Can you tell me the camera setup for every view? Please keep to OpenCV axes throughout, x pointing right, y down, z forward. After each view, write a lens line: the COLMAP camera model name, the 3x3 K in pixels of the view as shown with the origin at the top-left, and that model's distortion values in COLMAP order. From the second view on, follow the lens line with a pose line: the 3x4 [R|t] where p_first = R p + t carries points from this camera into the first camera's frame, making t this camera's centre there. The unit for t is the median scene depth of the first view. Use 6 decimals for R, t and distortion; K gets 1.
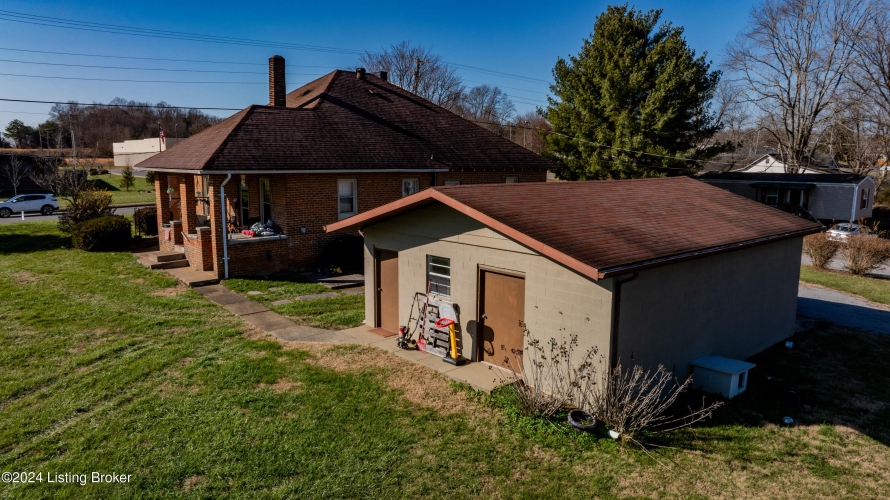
lens RADIAL K [[610.5, 0, 445.0], [0, 610.5, 250.0], [0, 0, 1]] dist [-0.036190, 0.000517]
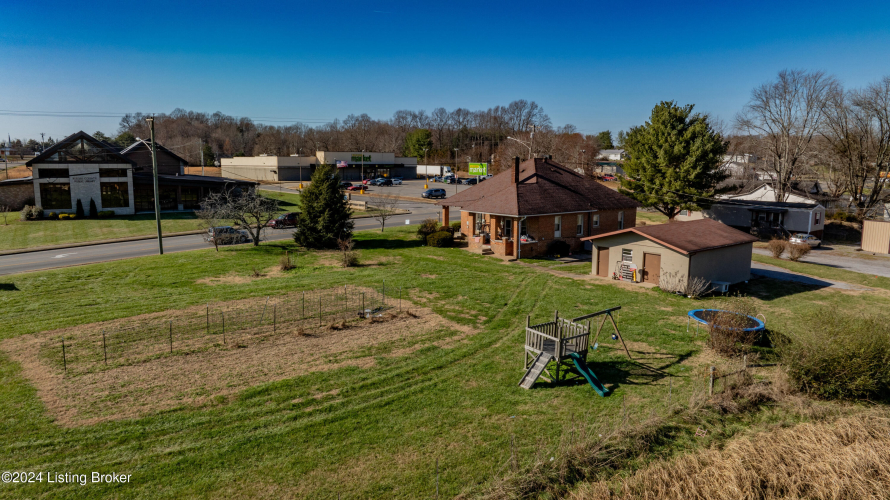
lens RADIAL K [[610.5, 0, 445.0], [0, 610.5, 250.0], [0, 0, 1]] dist [-0.036190, 0.000517]
pose [[0.999566, 0.004914, -0.029062, -0.299047], [-0.004933, 0.999988, -0.000582, 0.007810], [0.029058, 0.000725, 0.999577, -0.743010]]
